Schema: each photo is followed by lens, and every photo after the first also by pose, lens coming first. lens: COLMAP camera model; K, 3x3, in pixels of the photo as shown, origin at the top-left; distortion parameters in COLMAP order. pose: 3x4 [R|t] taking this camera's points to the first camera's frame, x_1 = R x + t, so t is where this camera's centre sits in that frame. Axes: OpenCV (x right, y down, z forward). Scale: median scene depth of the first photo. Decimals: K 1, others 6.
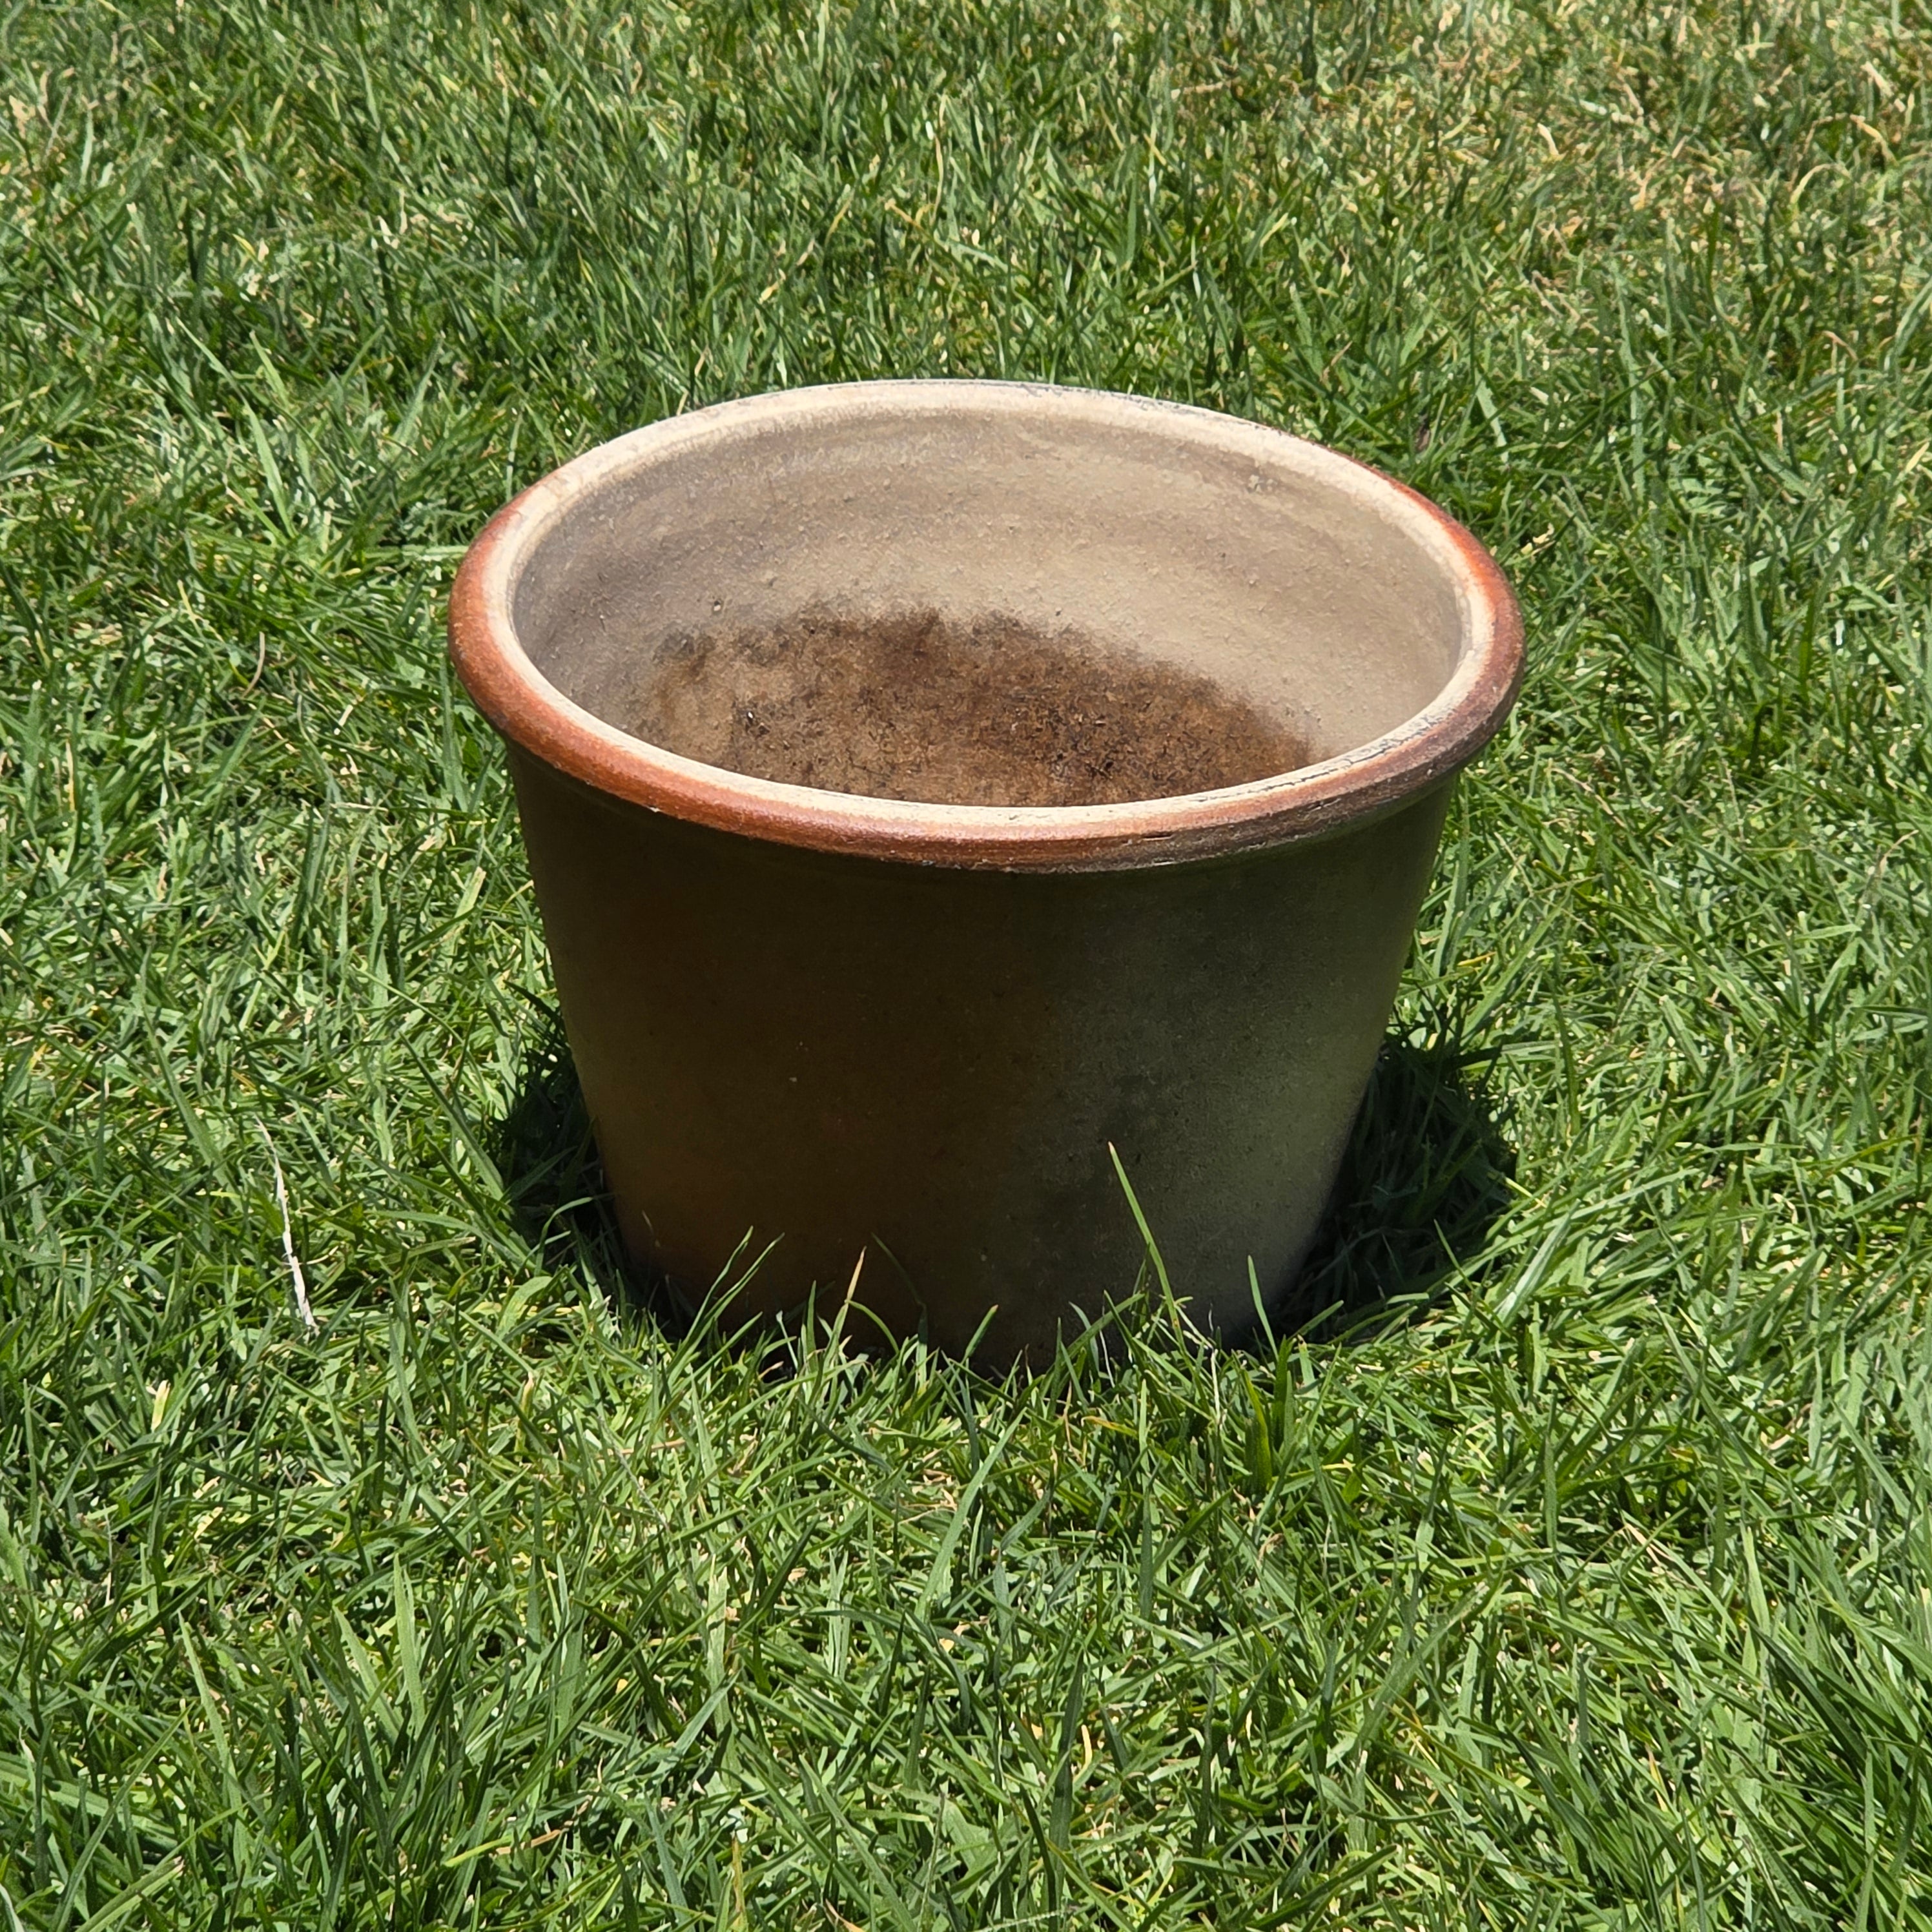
lens RADIAL K [[7028.5, 0, 1032.8], [0, 7028.5, 942.2], [0, 0, 1]] dist [-1.693146, 37.337619]
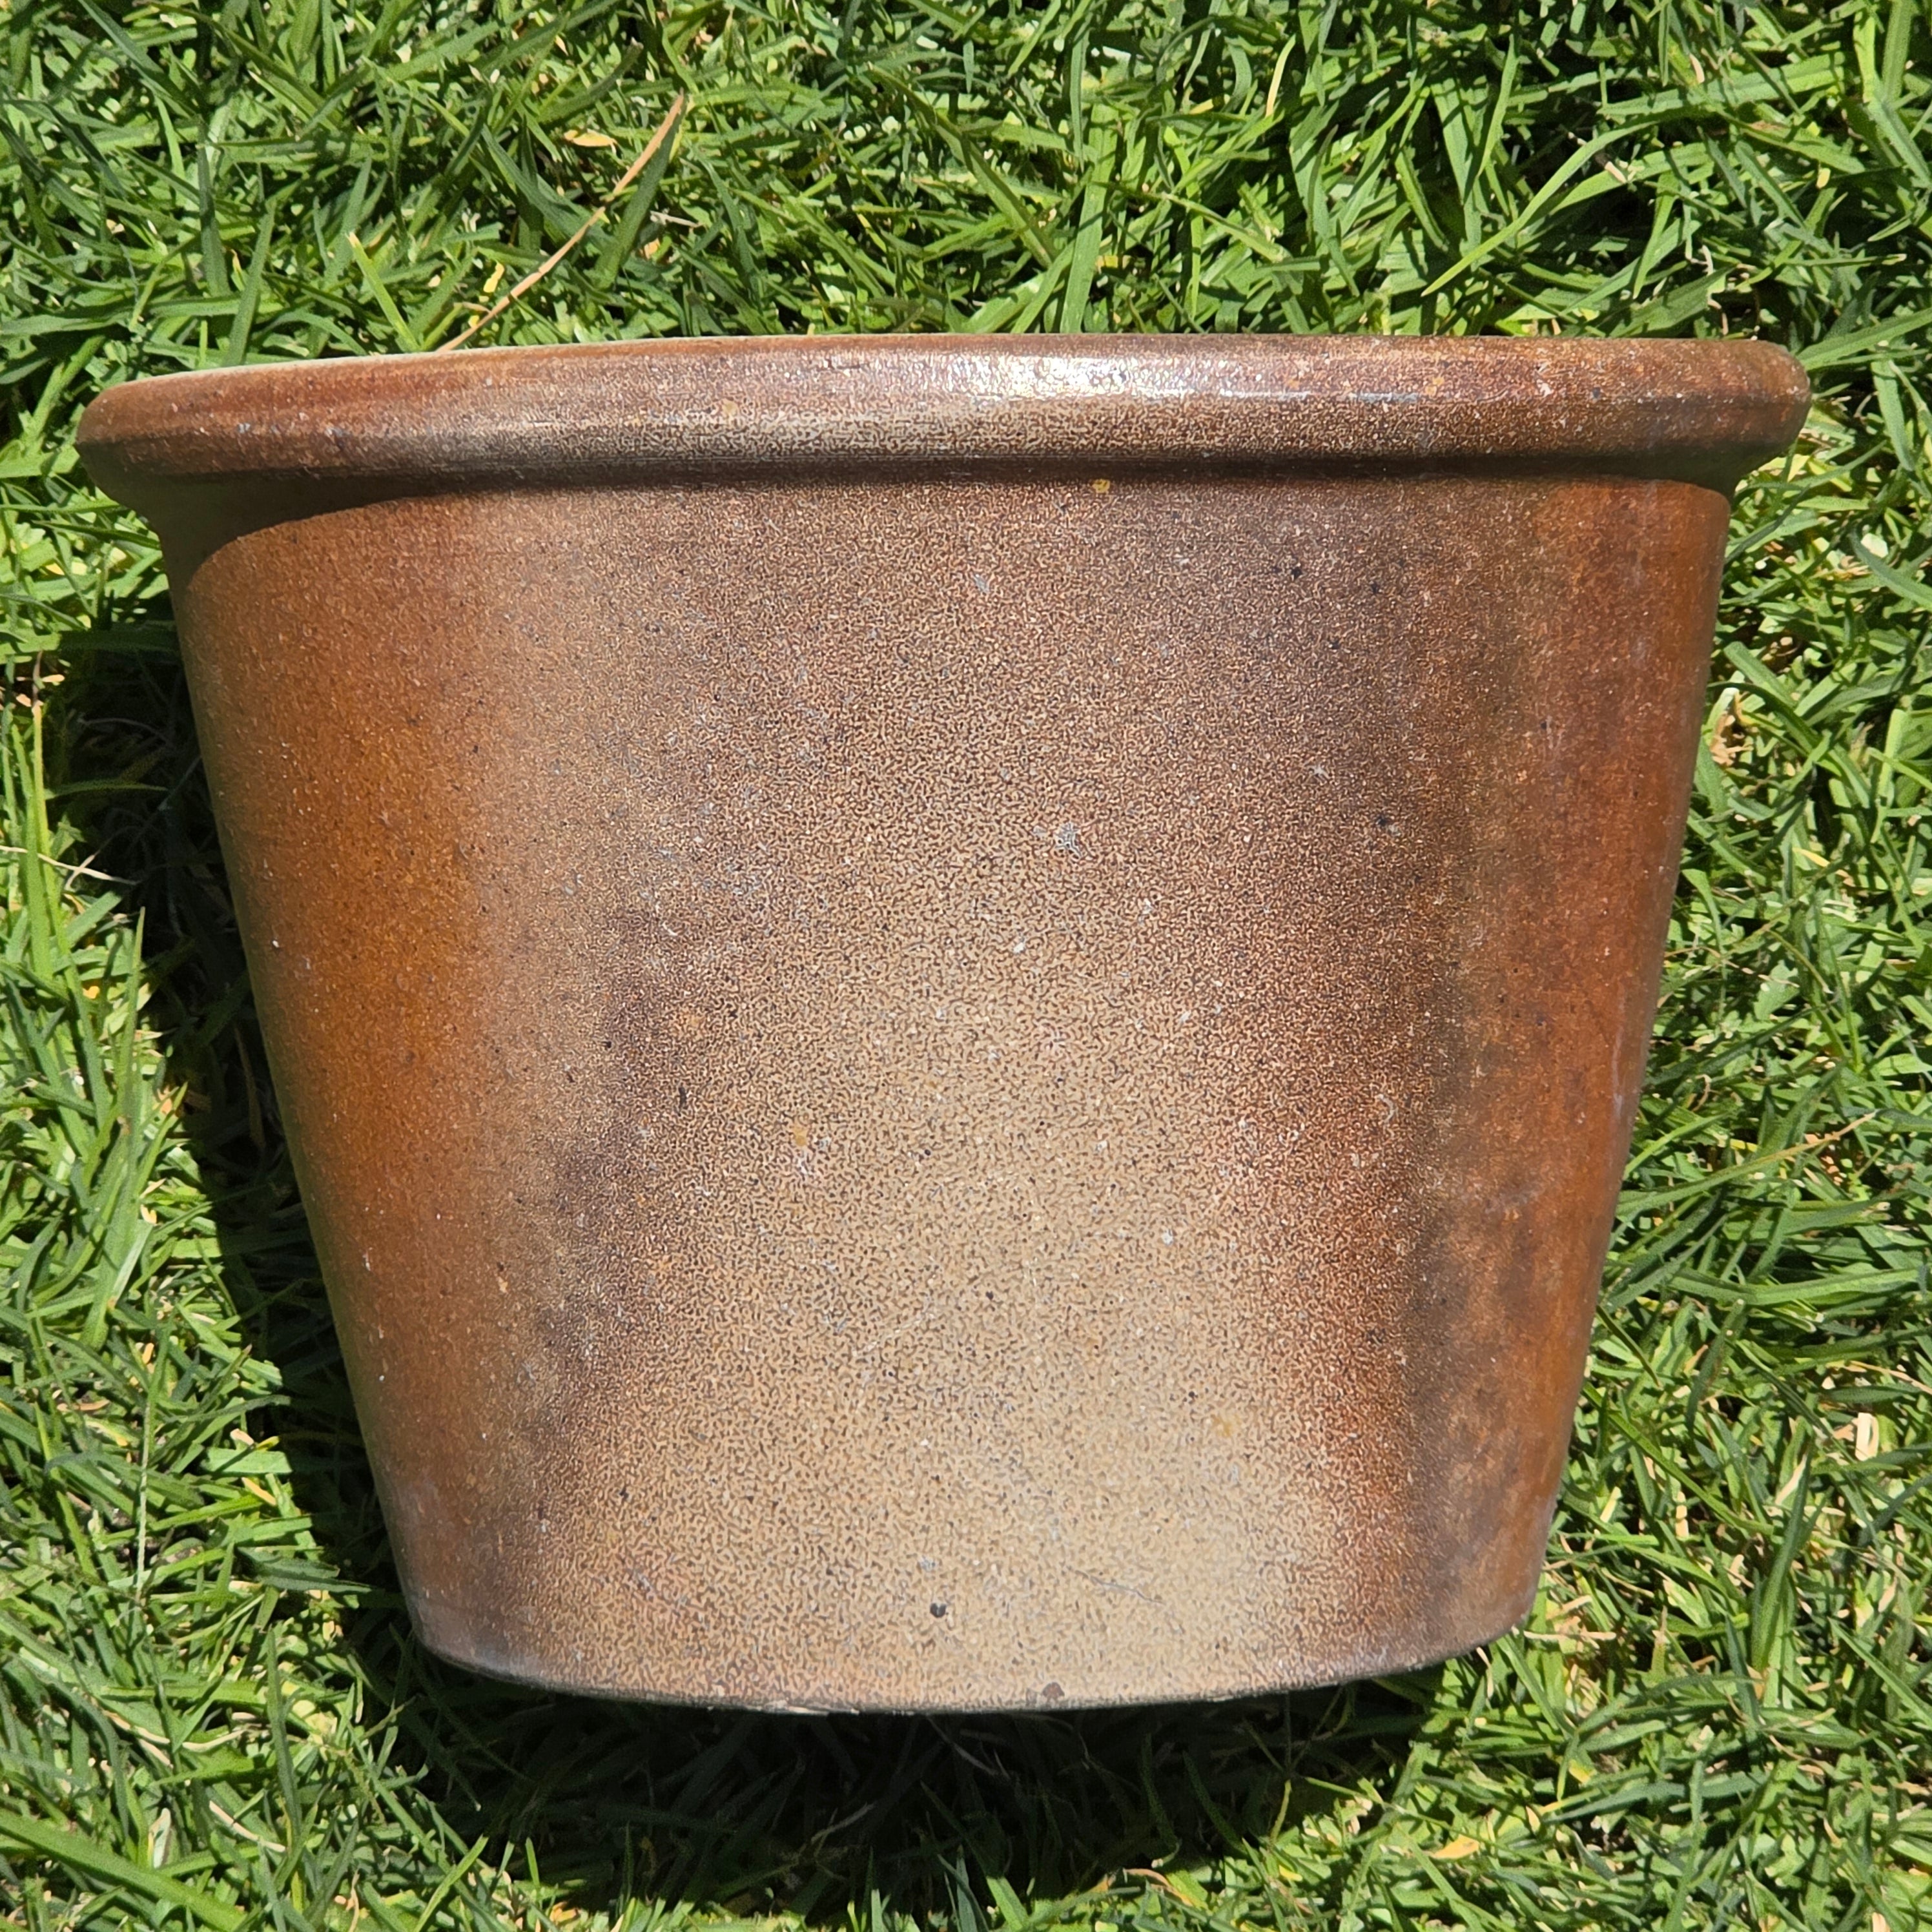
lens RADIAL K [[7028.5, 0, 1032.8], [0, 7028.5, 942.2], [0, 0, 1]] dist [-1.693146, 37.337619]
pose [[0.736002, -0.019168, -0.676708, 0.400578], [-0.276881, 0.903648, -0.326738, 0.187495], [0.617768, 0.427848, 0.659779, 0.595888]]
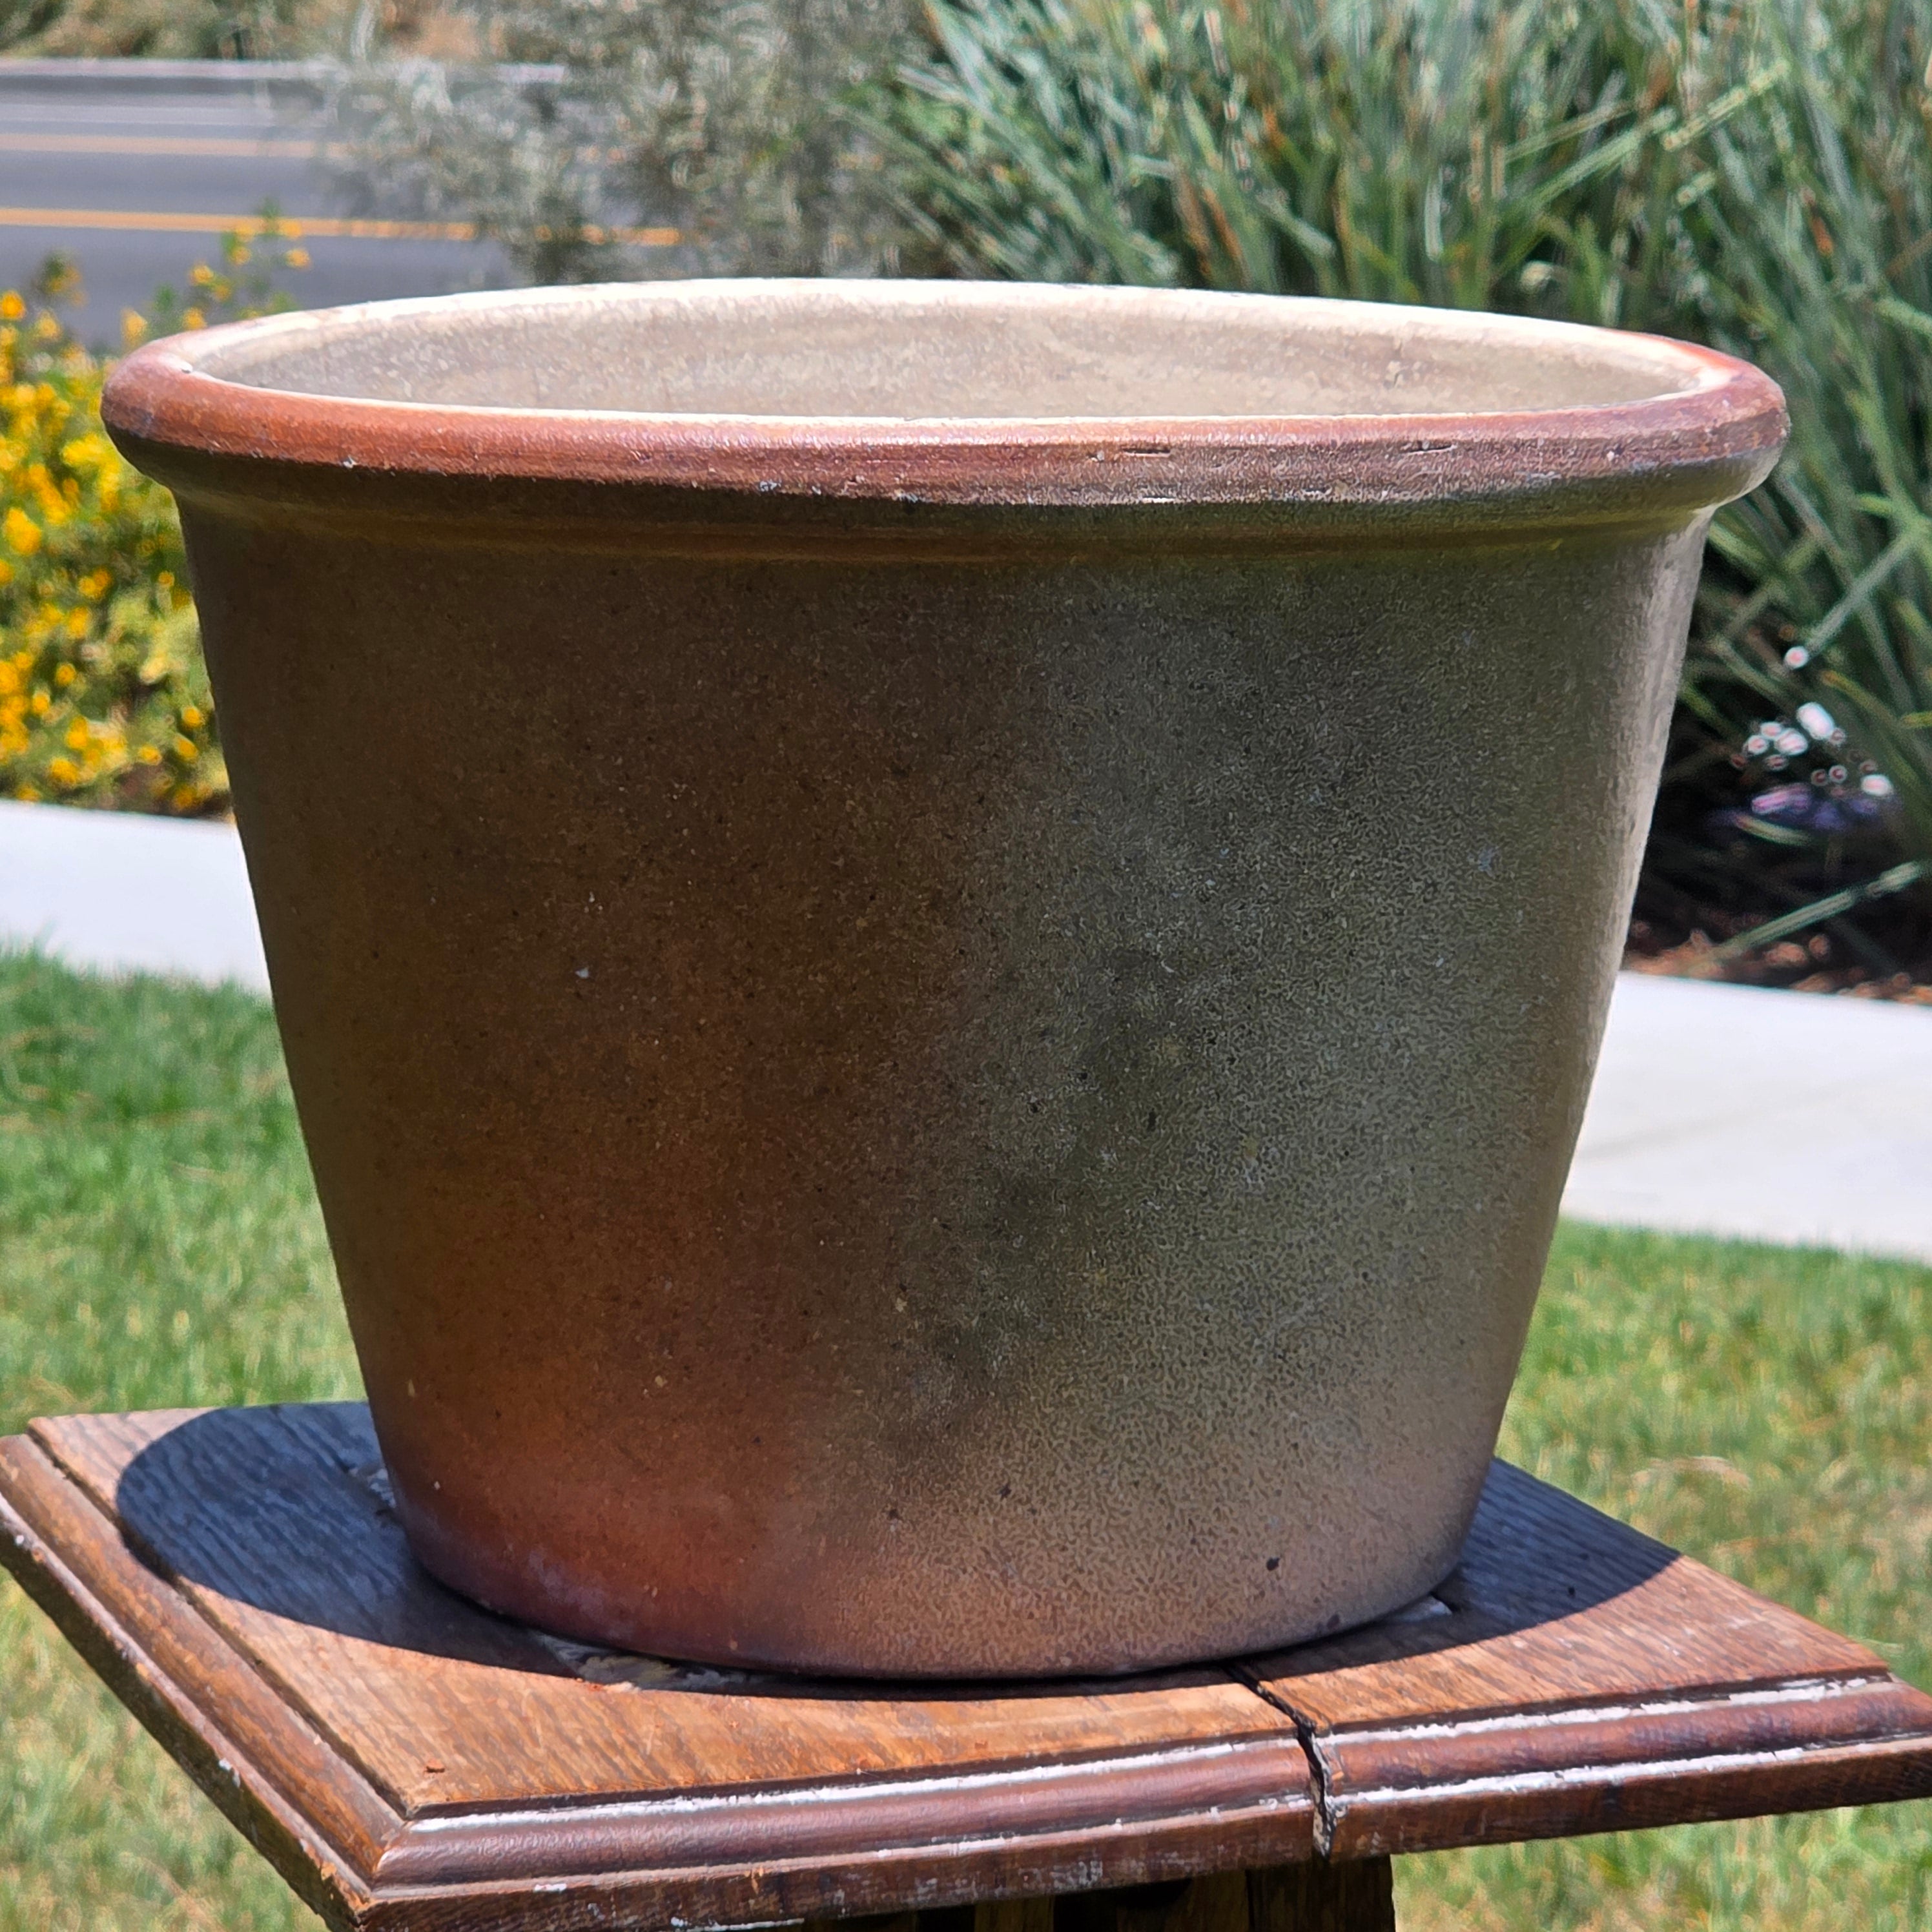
lens RADIAL K [[7028.5, 0, 1032.8], [0, 7028.5, 942.2], [0, 0, 1]] dist [-1.693146, 37.337619]
pose [[0.996548, -0.011123, -0.082275, 0.051592], [-0.015869, 0.947196, -0.320263, 0.197649], [0.081493, 0.320463, 0.943749, 0.398874]]
